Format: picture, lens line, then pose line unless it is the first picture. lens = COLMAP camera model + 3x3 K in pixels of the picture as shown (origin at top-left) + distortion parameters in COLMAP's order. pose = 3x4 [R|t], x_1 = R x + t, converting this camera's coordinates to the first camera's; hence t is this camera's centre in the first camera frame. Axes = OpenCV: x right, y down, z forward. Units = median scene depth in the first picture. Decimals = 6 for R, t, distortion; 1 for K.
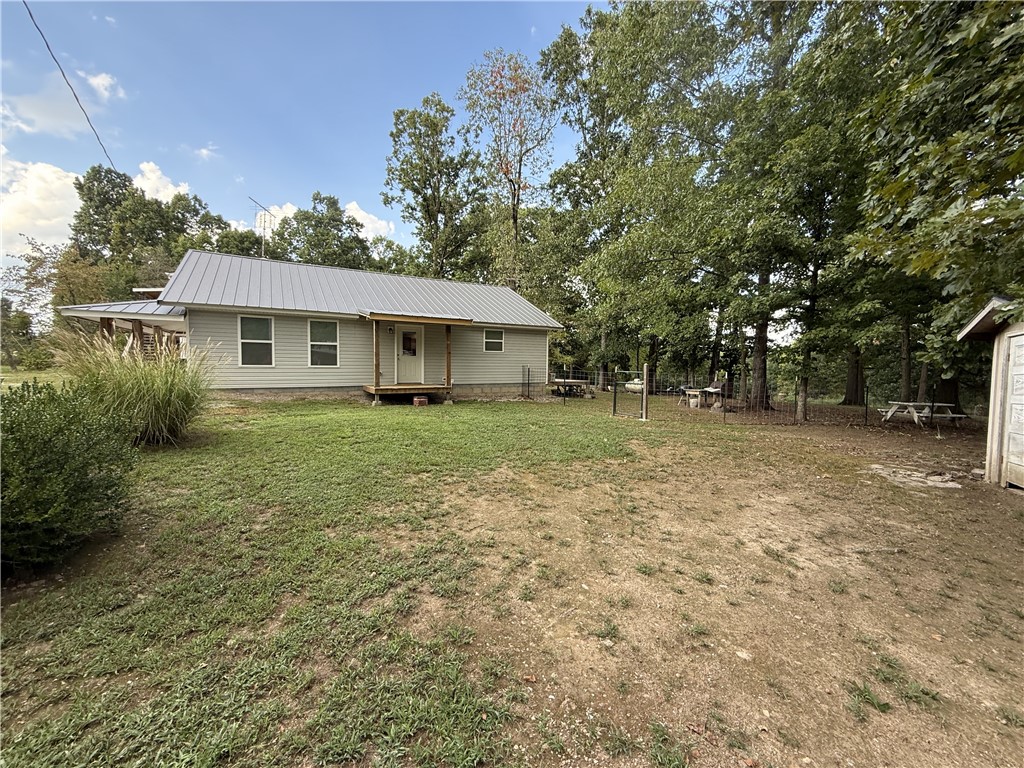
lens RADIAL K [[410.2, 0, 509.6], [0, 410.2, 380.5], [0, 0, 1]] dist [-0.001298, 0.000223]
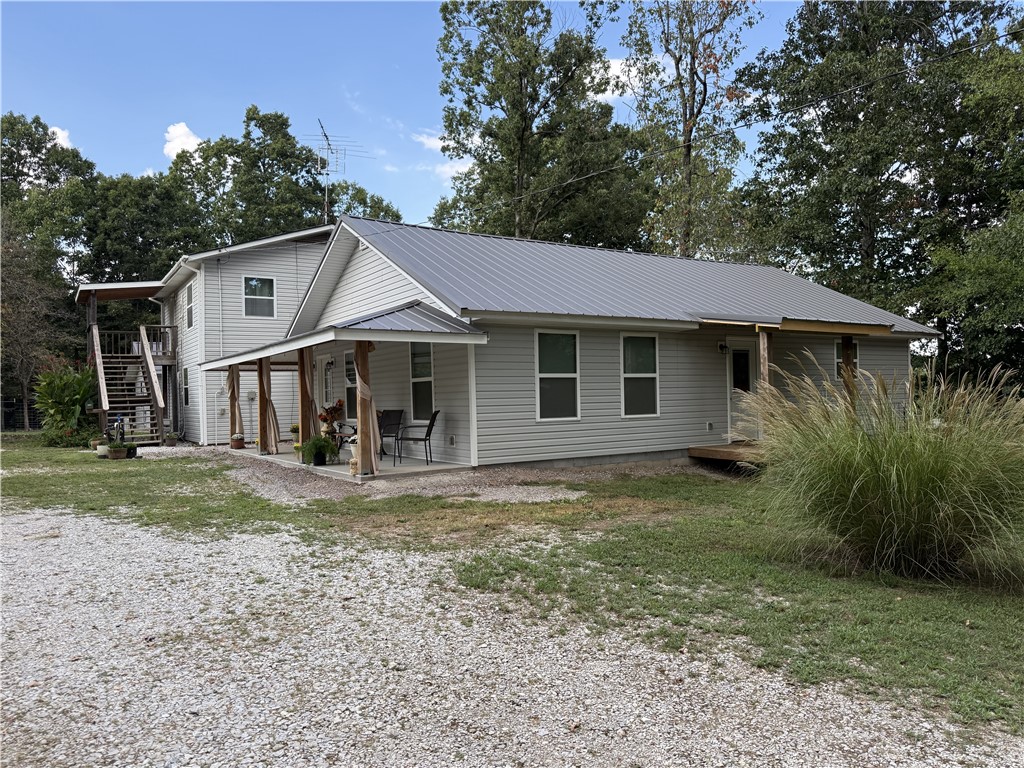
lens RADIAL K [[726.2, 0, 513.9], [0, 726.2, 386.6], [0, 0, 1]] dist [-0.001374, -0.006911]
pose [[0.998953, -0.028057, 0.036143, -0.251161], [0.030004, 0.998063, -0.054492, -0.009826], [-0.034544, 0.055519, 0.997860, 0.004153]]
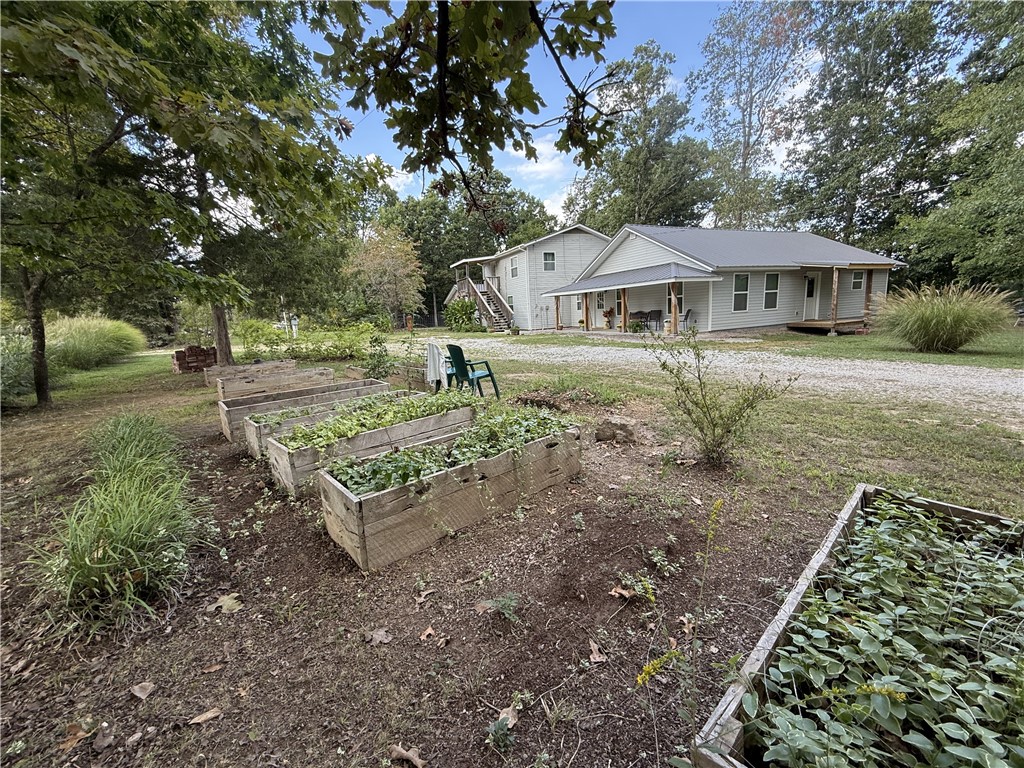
lens RADIAL K [[410.2, 0, 515.0], [0, 410.2, 381.9], [0, 0, 1]] dist [-0.001298, 0.000223]
pose [[0.992487, -0.039767, -0.115705, -0.425048], [0.054557, 0.990324, 0.127602, -0.006247], [0.109511, -0.132956, 0.985053, -0.155301]]
